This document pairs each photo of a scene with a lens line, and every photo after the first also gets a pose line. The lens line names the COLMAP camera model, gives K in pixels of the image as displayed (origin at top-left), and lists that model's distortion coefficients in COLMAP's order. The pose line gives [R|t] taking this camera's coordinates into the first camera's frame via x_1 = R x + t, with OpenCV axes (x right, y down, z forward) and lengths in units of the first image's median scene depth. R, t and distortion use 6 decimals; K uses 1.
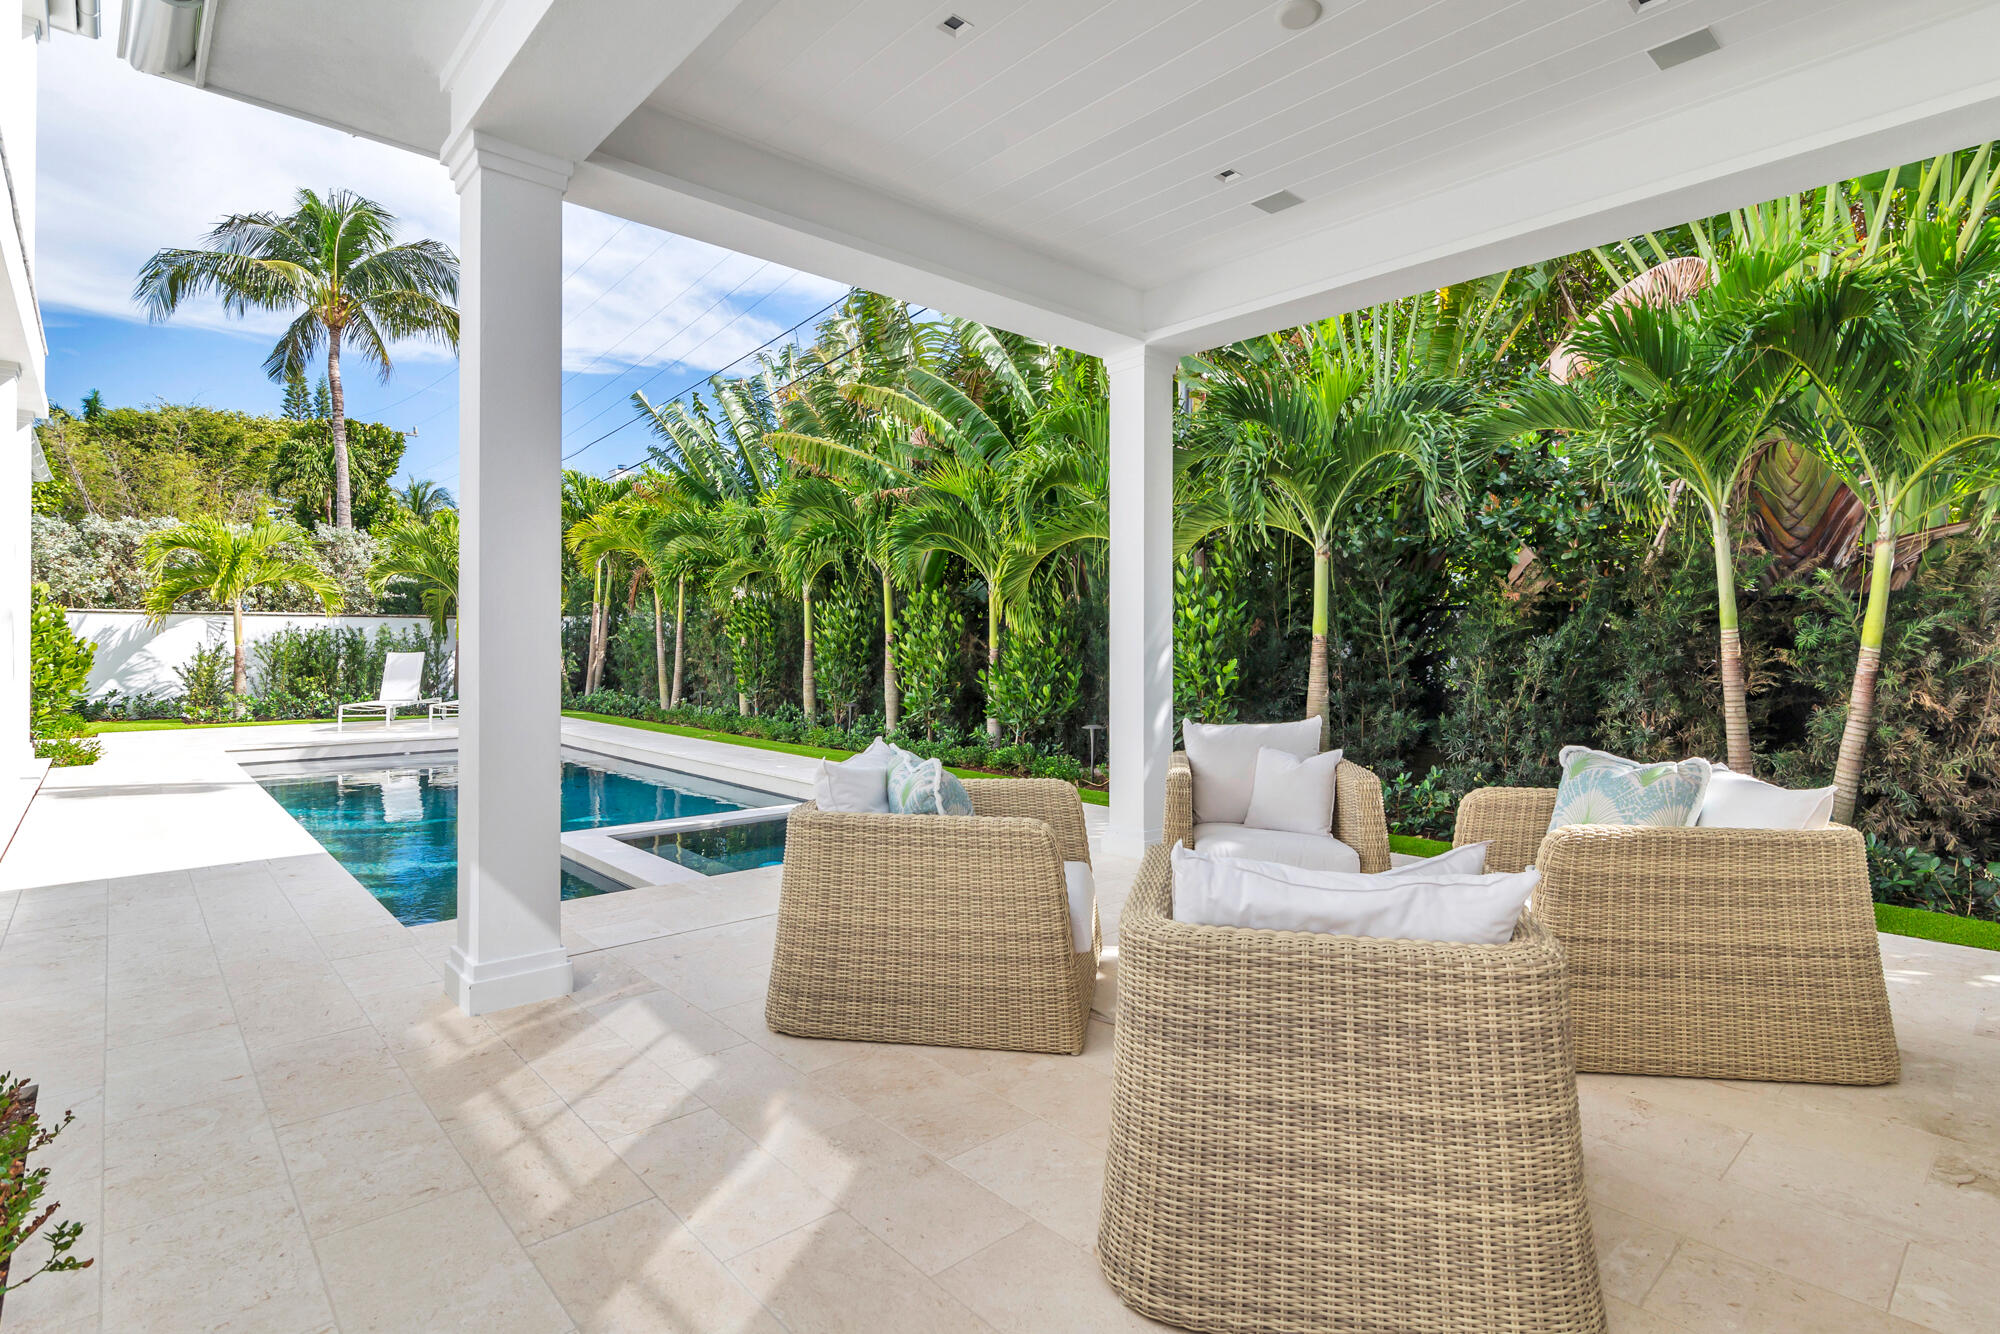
lens RADIAL K [[961.8, 0, 1000.0], [0, 961.8, 667.0], [0, 0, 1]] dist [-0.001157, -0.000612]
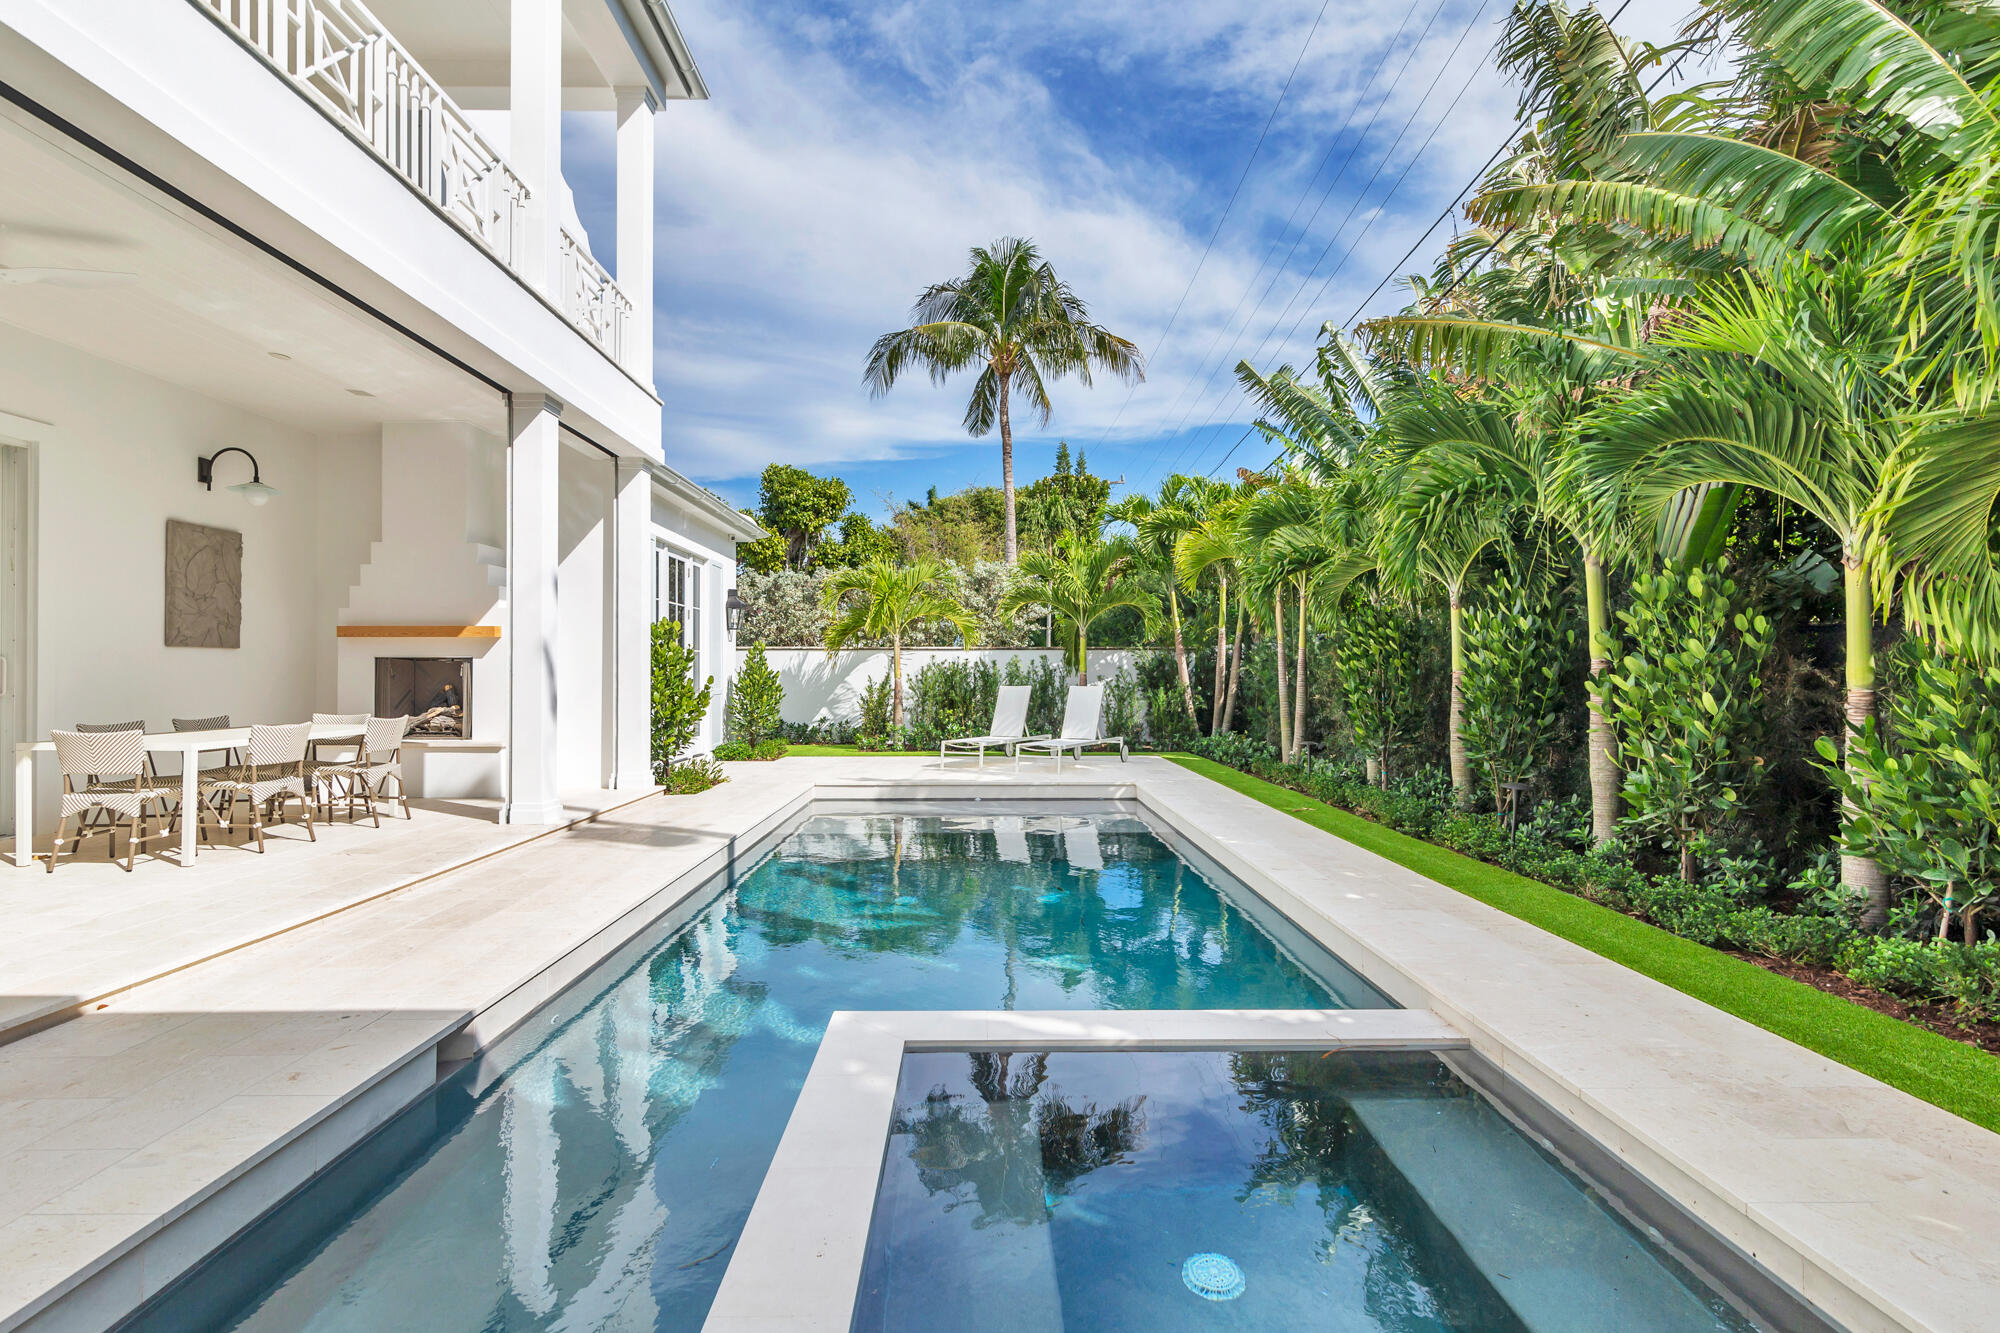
lens RADIAL K [[961.8, 0, 1000.0], [0, 961.8, 666.5], [0, 0, 1]] dist [-0.001157, -0.000612]
pose [[0.752739, -0.007237, -0.658279, -0.011510], [-0.015372, 0.999474, -0.028565, -0.009082], [0.658139, 0.031621, 0.752232, 0.360559]]
